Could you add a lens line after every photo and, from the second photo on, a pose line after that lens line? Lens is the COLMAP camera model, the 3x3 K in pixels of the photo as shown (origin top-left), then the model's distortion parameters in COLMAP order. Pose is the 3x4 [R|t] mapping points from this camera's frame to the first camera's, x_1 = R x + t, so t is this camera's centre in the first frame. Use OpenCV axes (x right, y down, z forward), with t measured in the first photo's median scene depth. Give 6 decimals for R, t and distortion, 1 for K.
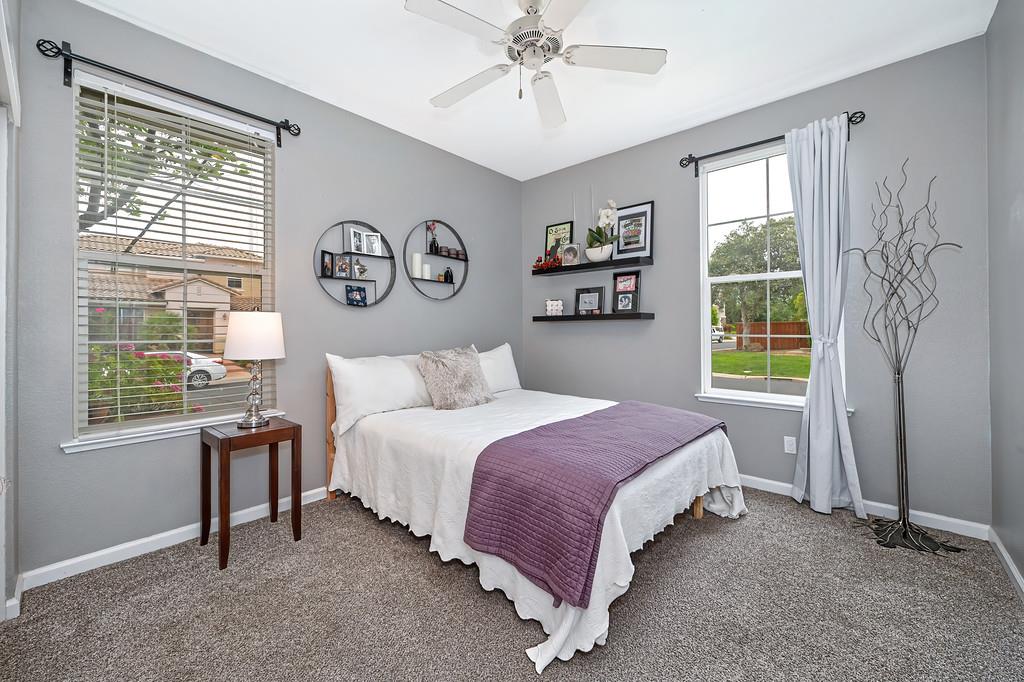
lens RADIAL K [[403.8, 0, 517.4], [0, 403.8, 333.3], [0, 0, 1]] dist [-0.001917, -0.001362]
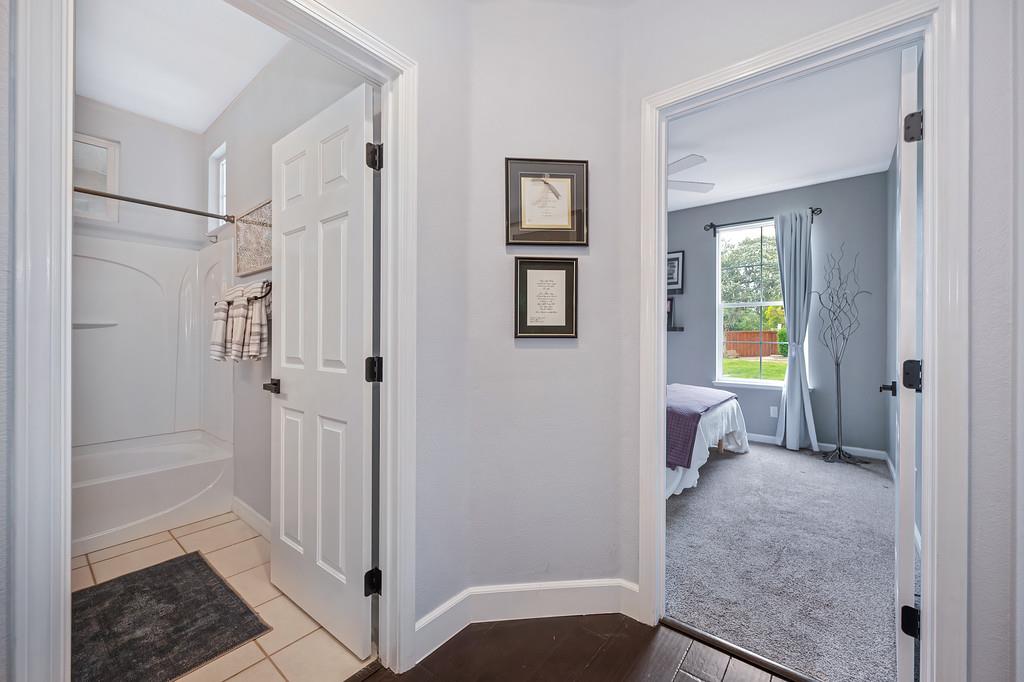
lens RADIAL K [[403.8, 0, 513.1], [0, 403.8, 342.8], [0, 0, 1]] dist [-0.001917, -0.001362]
pose [[0.998875, 0.007409, 0.046840, -0.457520], [-0.007798, 0.999937, 0.008107, 0.000001], [-0.046777, -0.008463, 0.998869, -0.575892]]
